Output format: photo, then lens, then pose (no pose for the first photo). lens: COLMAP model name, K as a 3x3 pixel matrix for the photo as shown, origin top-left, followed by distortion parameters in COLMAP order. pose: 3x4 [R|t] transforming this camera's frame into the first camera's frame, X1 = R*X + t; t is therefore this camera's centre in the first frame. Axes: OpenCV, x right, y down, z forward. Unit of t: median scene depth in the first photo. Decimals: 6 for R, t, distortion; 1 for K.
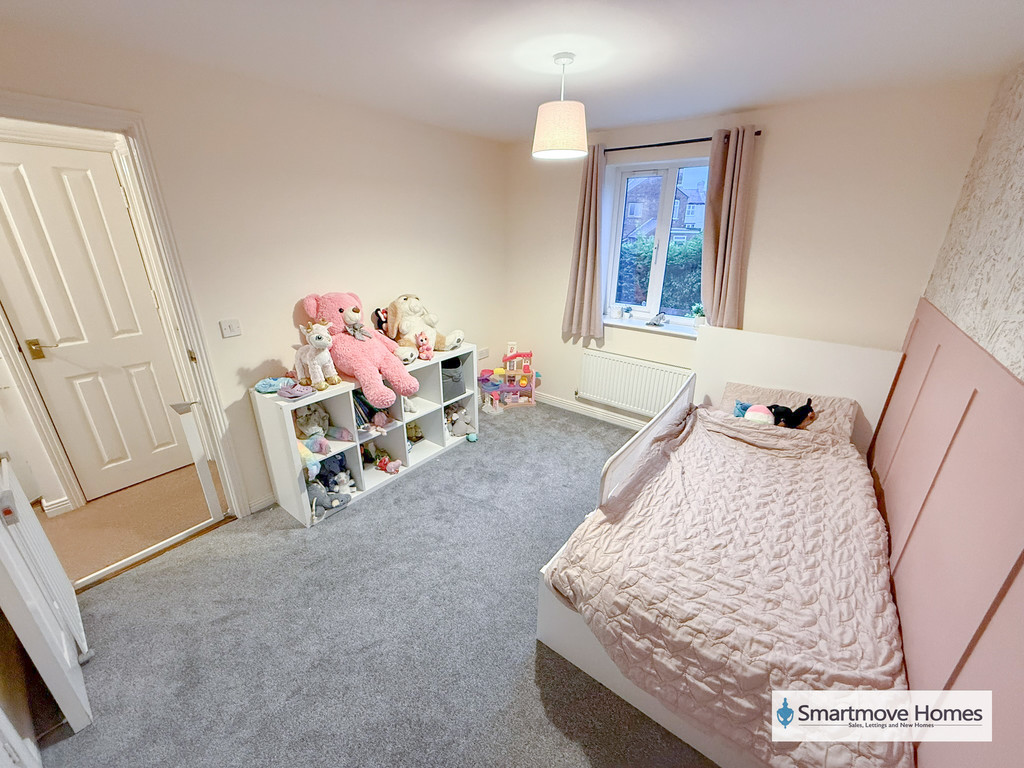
lens RADIAL K [[409.8, 0, 510.1], [0, 409.8, 382.6], [0, 0, 1]] dist [0.002511, 0.000308]
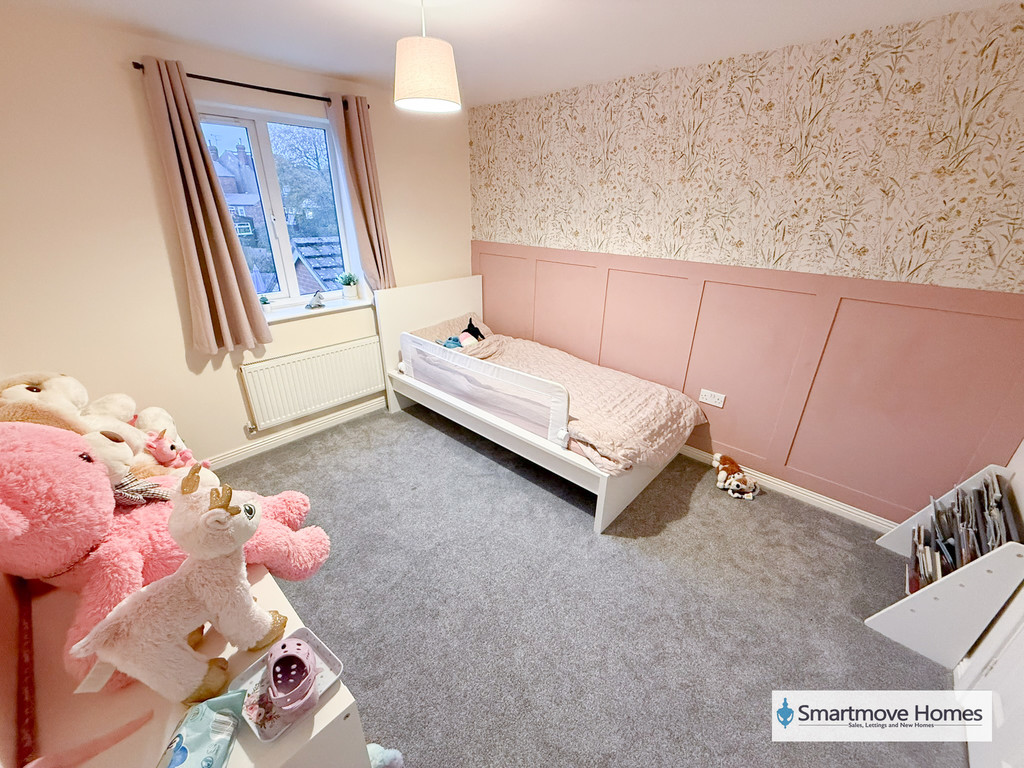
lens RADIAL K [[409.8, 0, 510.1], [0, 409.8, 382.6], [0, 0, 1]] dist [0.002511, 0.000308]
pose [[0.096704, -0.405719, 0.908868, -0.638617], [0.348322, 0.869199, 0.350950, -0.216032], [-0.932373, 0.282640, 0.225376, 0.597412]]
